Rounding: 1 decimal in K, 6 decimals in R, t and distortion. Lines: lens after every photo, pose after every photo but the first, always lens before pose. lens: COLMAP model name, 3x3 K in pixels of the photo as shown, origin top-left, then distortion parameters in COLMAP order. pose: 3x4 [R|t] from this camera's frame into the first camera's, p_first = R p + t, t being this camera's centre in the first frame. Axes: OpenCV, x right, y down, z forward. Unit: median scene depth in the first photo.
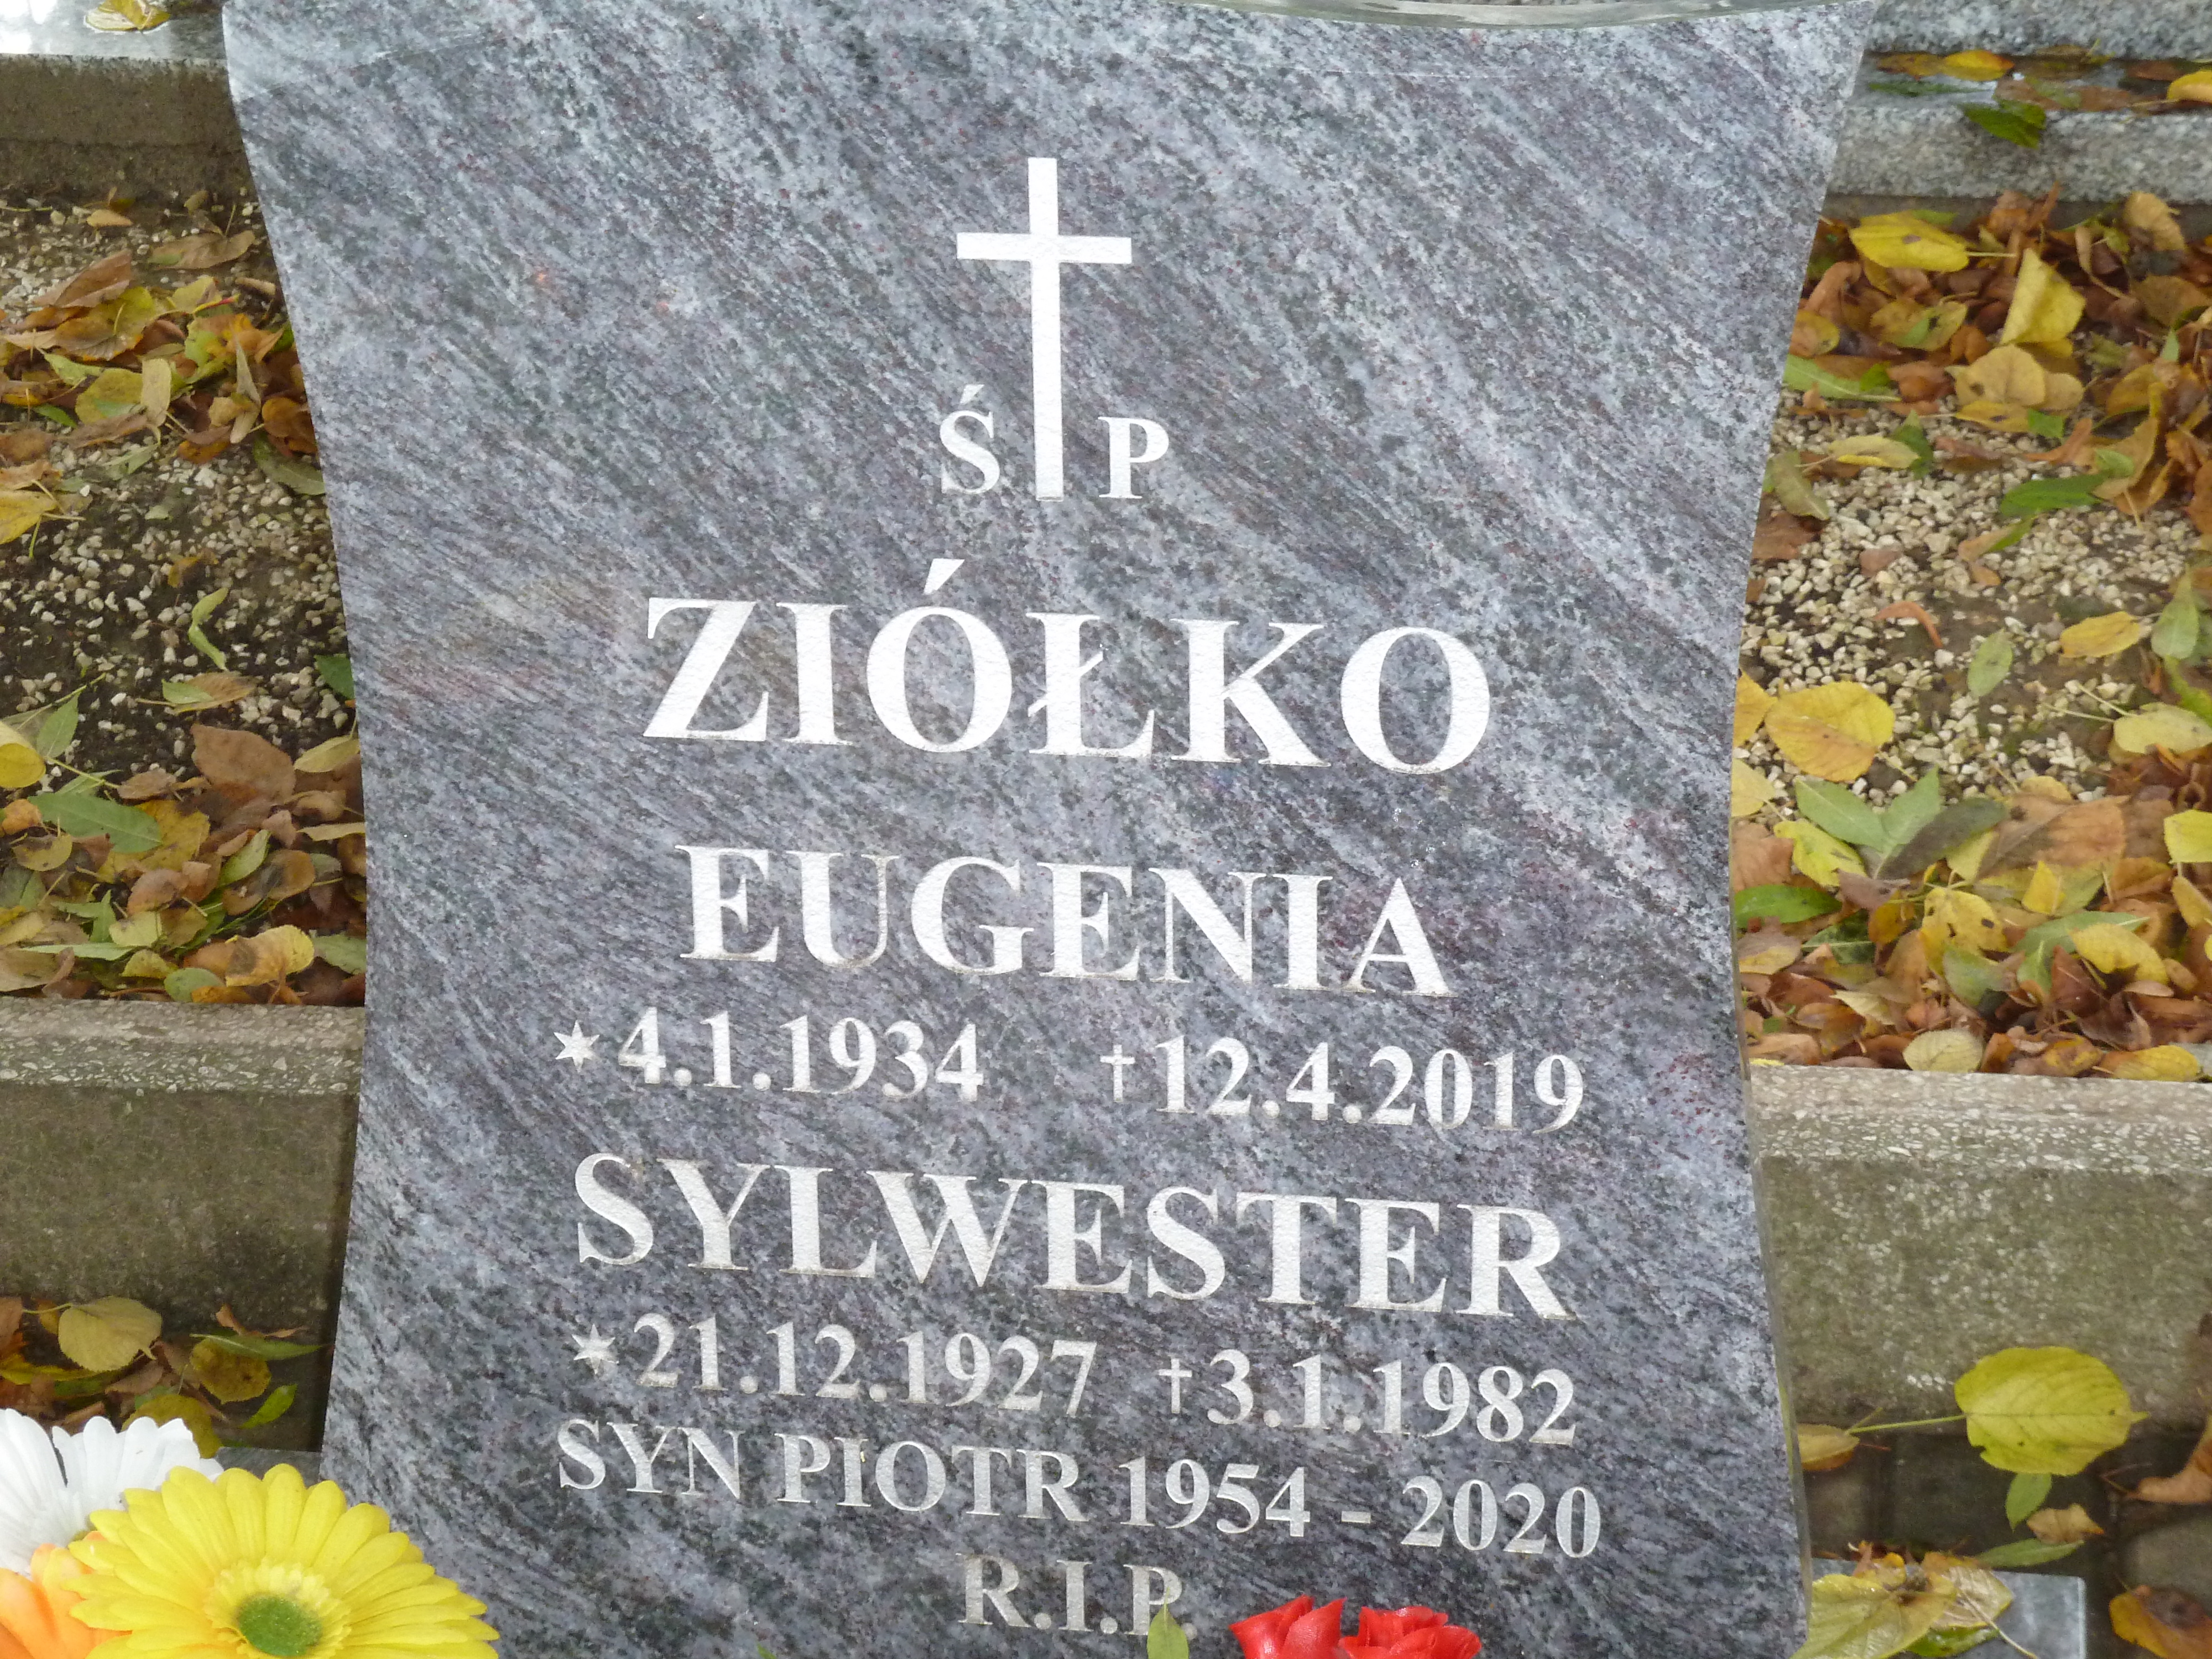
lens RADIAL K [[4996.6, 0, 1106.4], [0, 4996.6, 830.3], [0, 0, 1]] dist [0.016901, 0.000000]
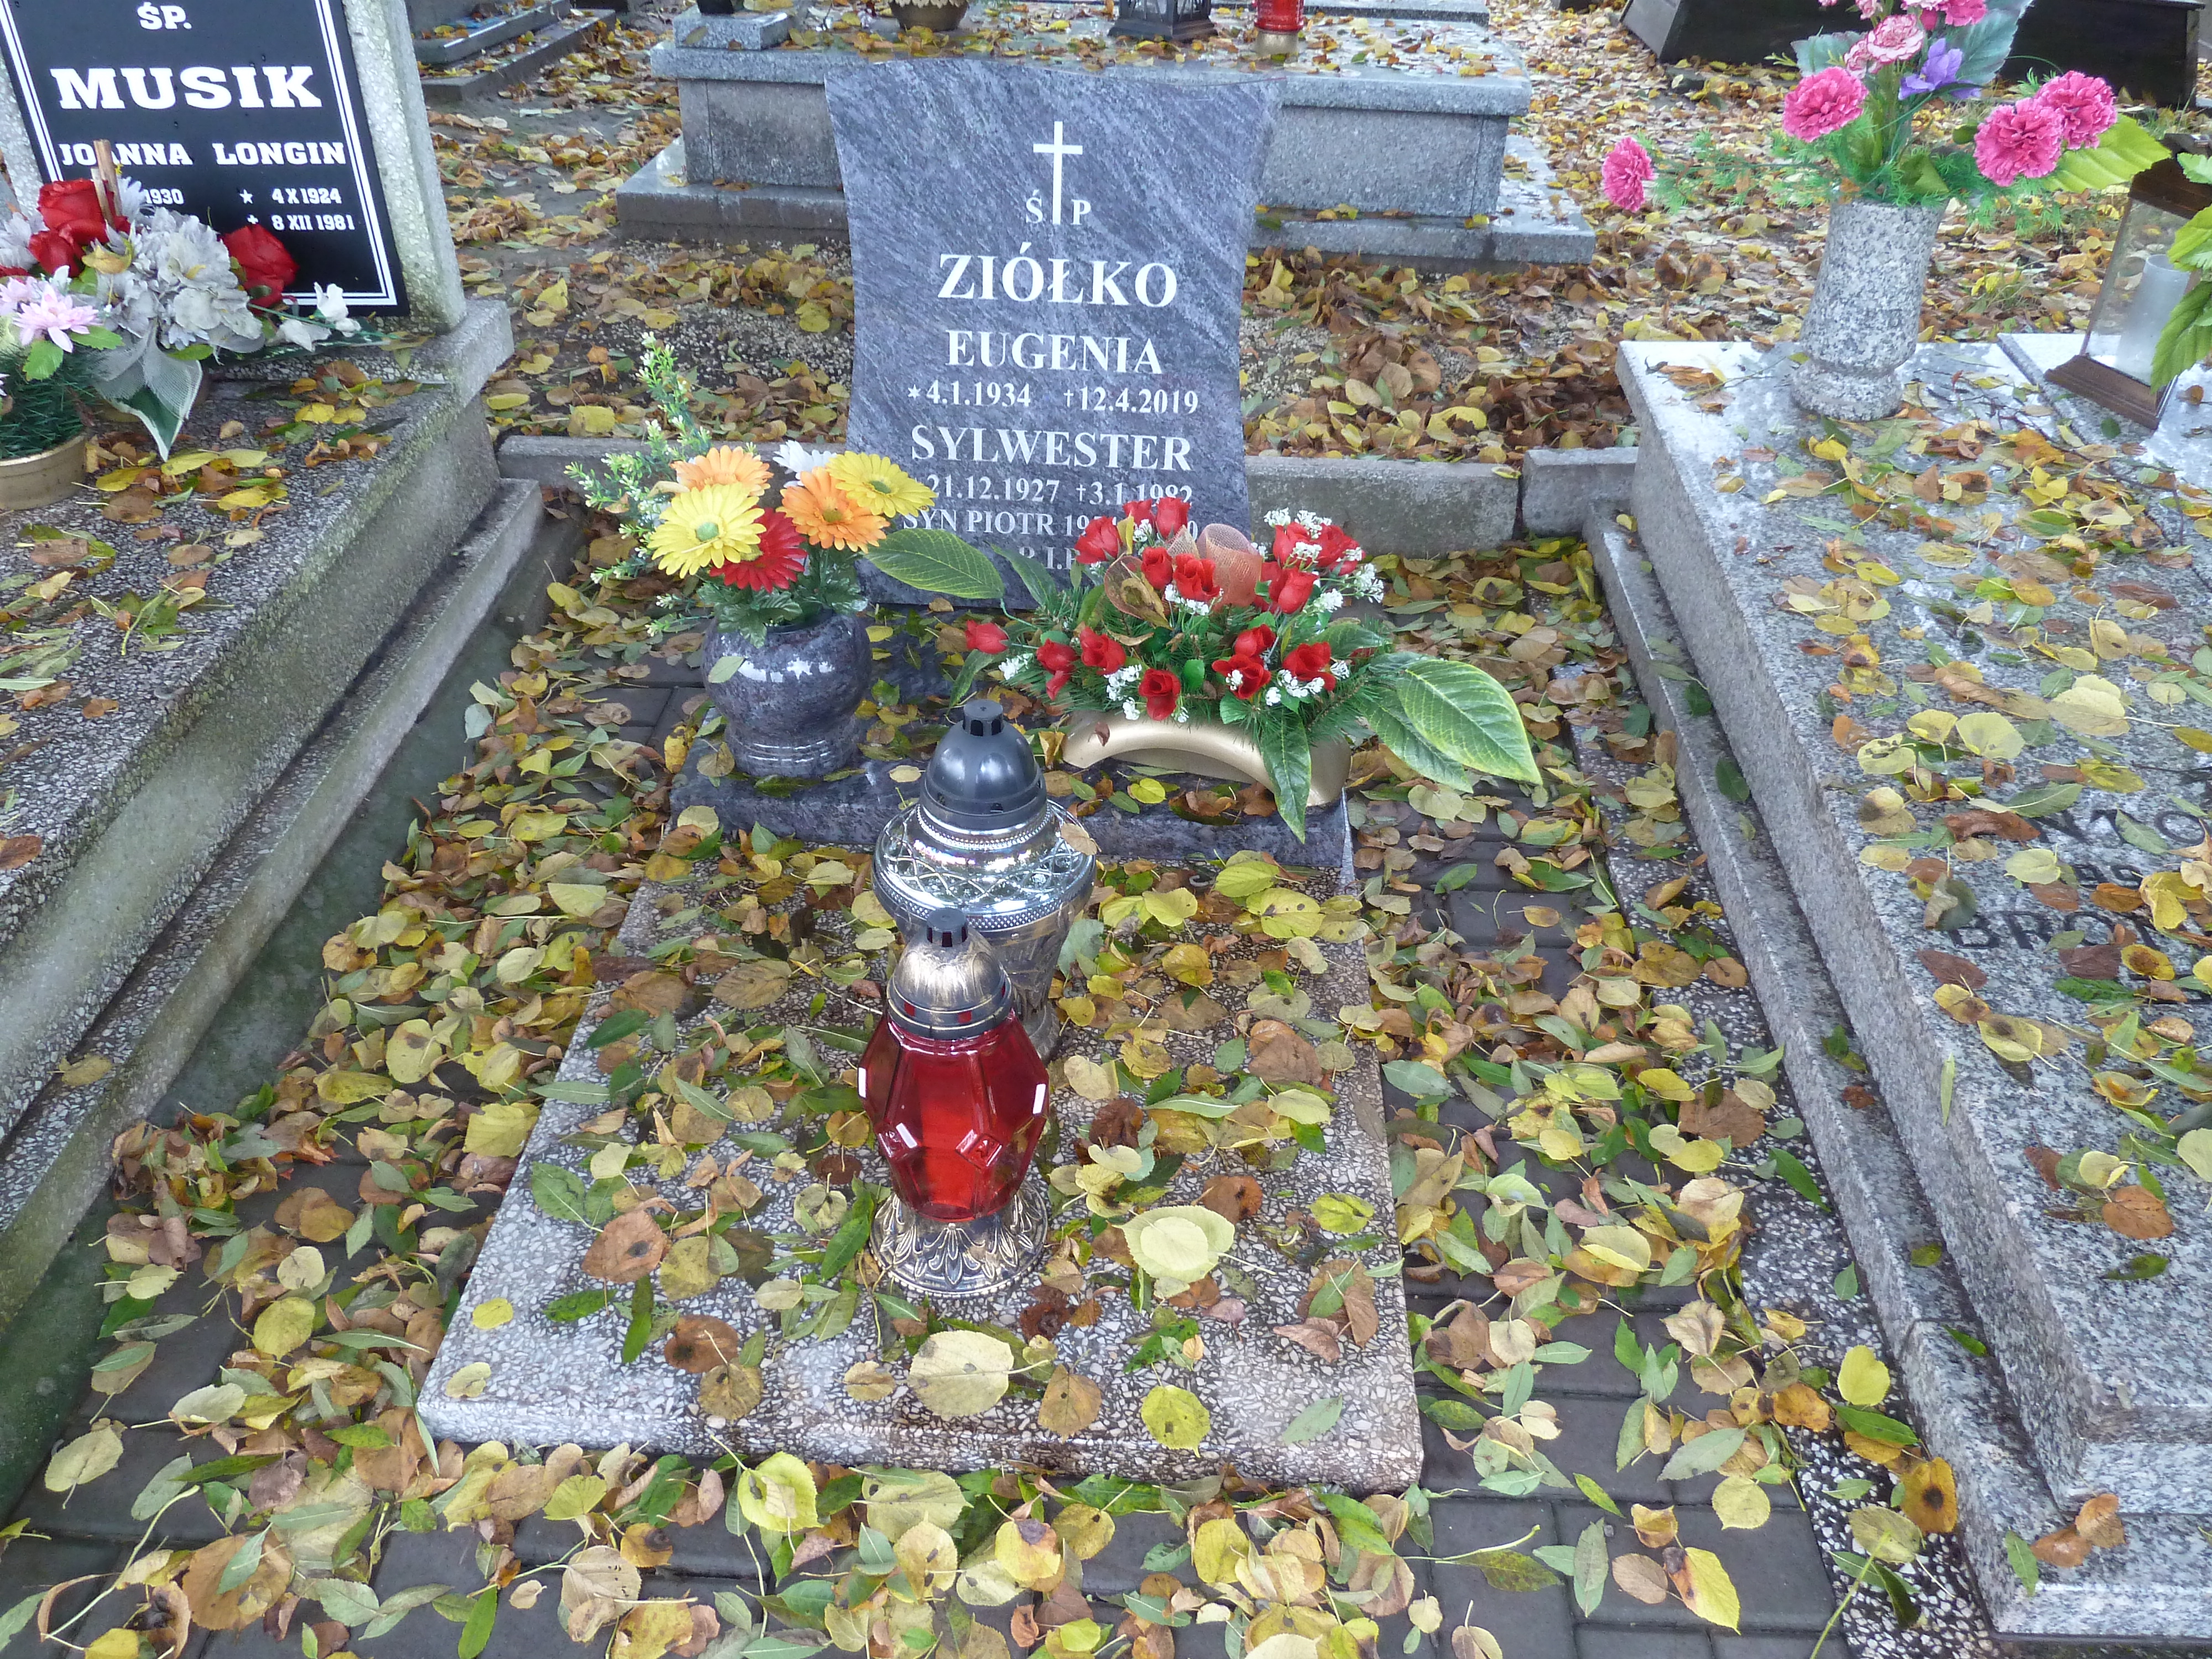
lens RADIAL K [[1756.1, 0, 1105.9], [0, 1756.1, 827.7], [0, 0, 1]] dist [-0.037098, -0.001231]
pose [[0.991408, -0.013632, 0.130090, -0.139074], [-0.000511, 0.994143, 0.108069, 0.219055], [-0.130801, -0.107207, 0.985595, -0.279676]]
